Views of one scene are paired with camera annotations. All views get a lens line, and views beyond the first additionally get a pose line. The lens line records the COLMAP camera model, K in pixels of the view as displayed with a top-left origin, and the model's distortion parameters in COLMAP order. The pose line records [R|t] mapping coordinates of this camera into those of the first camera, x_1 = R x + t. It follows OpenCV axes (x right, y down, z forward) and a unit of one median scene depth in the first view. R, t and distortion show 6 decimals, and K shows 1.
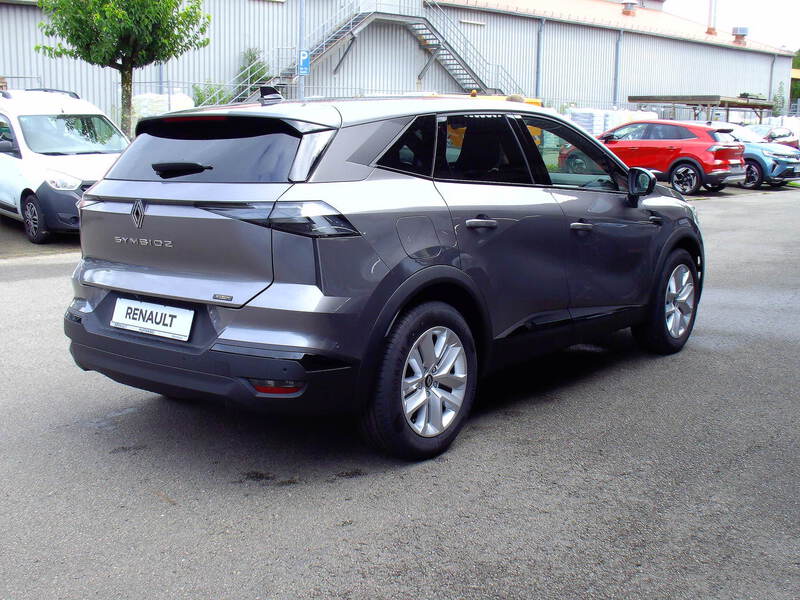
lens RADIAL K [[977.0, 0, 400.0], [0, 977.0, 300.0], [0, 0, 1]] dist [-0.170134, 0.211055]
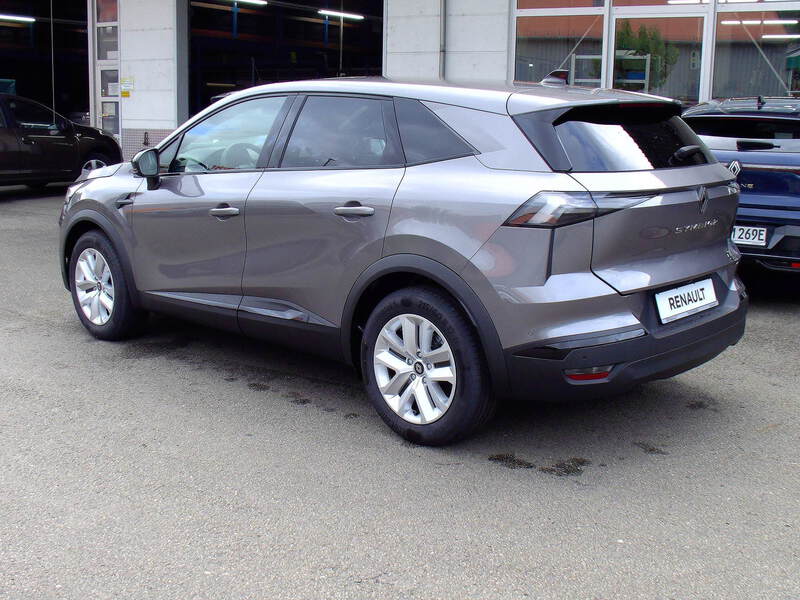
lens RADIAL K [[977.0, 0, 400.0], [0, 977.0, 300.0], [0, 0, 1]] dist [-0.170134, 0.211055]
pose [[0.090801, -0.205375, 0.974462, -0.243277], [0.161236, 0.968626, 0.189121, -0.042491], [-0.982730, 0.139946, 0.121066, 0.222042]]
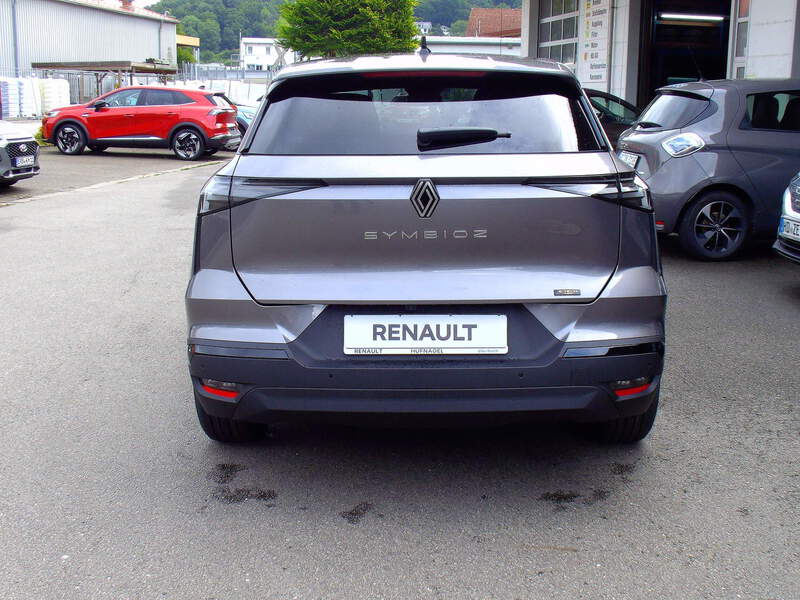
lens RADIAL K [[977.0, 0, 400.0], [0, 977.0, 300.0], [0, 0, 1]] dist [-0.170134, 0.211055]
pose [[0.798646, -0.126772, 0.588297, -0.136902], [0.106991, 0.991898, 0.068497, -0.011900], [-0.592214, 0.008238, 0.805739, 0.073081]]
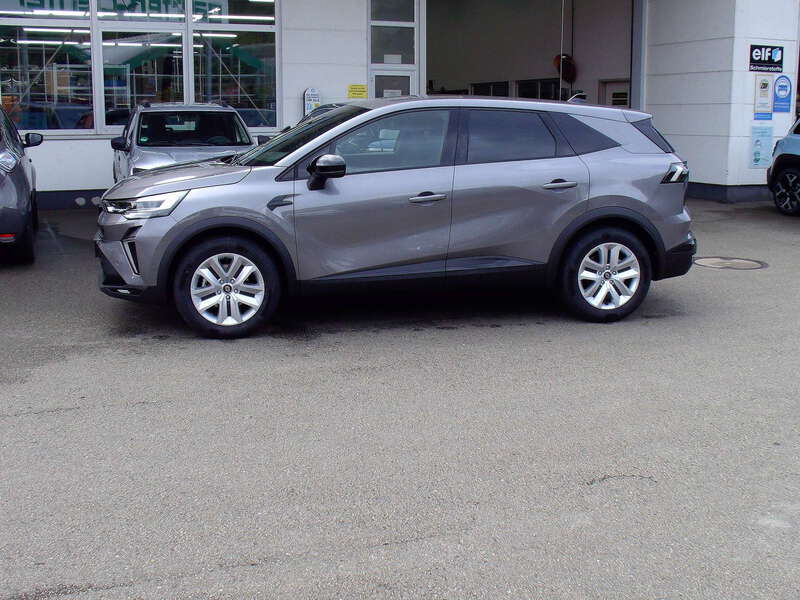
lens RADIAL K [[977.0, 0, 400.0], [0, 977.0, 300.0], [0, 0, 1]] dist [-0.170134, 0.211055]
pose [[-0.773948, -0.138575, 0.617900, -0.202621], [0.095190, 0.939217, 0.329866, -0.096789], [-0.626053, 0.314117, -0.713714, 0.518497]]
